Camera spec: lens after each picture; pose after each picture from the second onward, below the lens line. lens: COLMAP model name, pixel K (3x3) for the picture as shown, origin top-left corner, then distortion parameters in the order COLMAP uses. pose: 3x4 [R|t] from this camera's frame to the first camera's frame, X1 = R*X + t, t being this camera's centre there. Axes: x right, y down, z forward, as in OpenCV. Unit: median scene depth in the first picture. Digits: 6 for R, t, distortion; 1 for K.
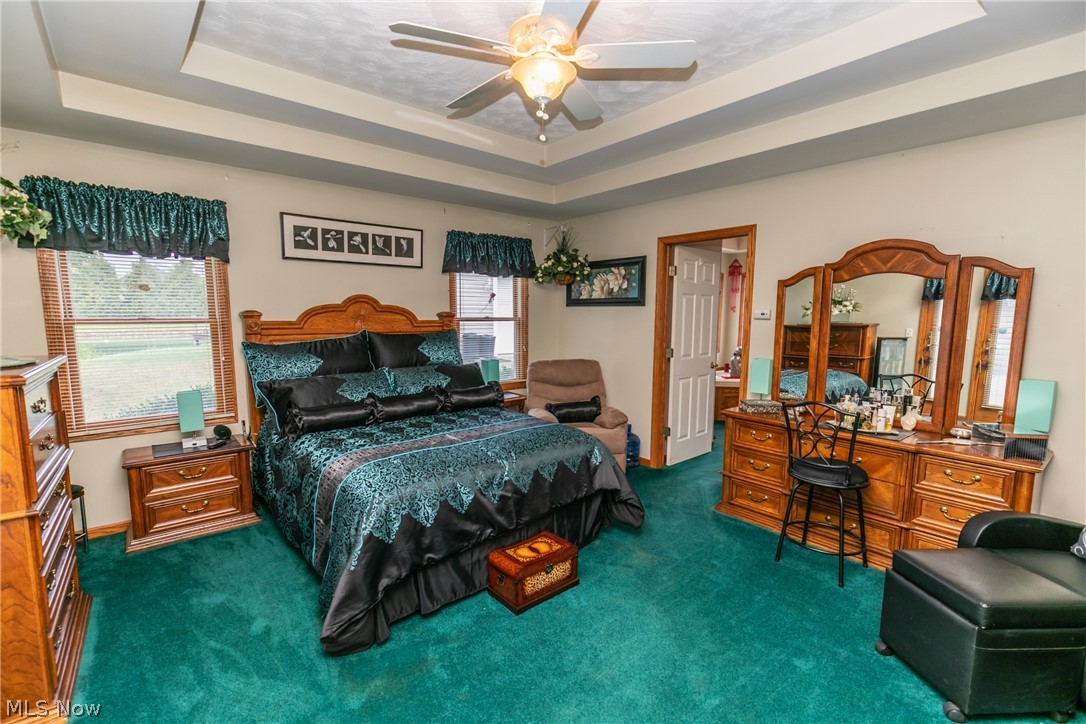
lens RADIAL K [[480.9, 0, 543.7], [0, 480.9, 364.2], [0, 0, 1]] dist [0.002321, 0.000459]
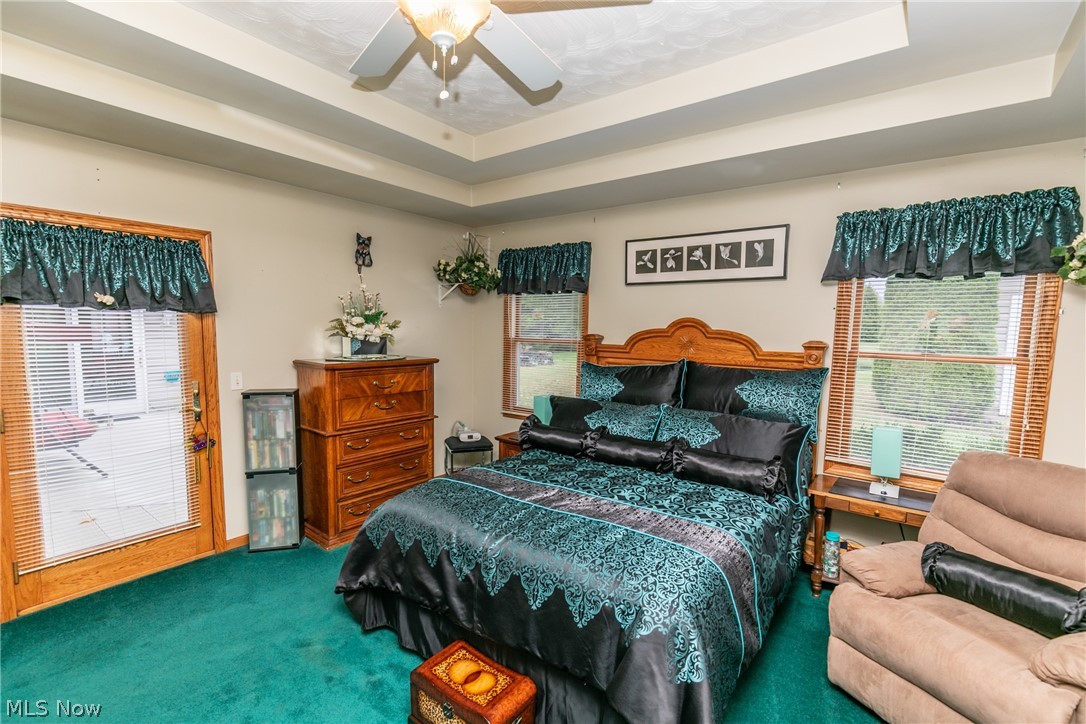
lens RADIAL K [[480.9, 0, 543.4], [0, 480.9, 370.9], [0, 0, 1]] dist [0.002321, 0.000459]
pose [[0.225381, 0.086649, -0.970410, 0.414777], [-0.122832, 0.990617, 0.059925, -0.071668], [0.966497, 0.105691, 0.233909, 0.568562]]
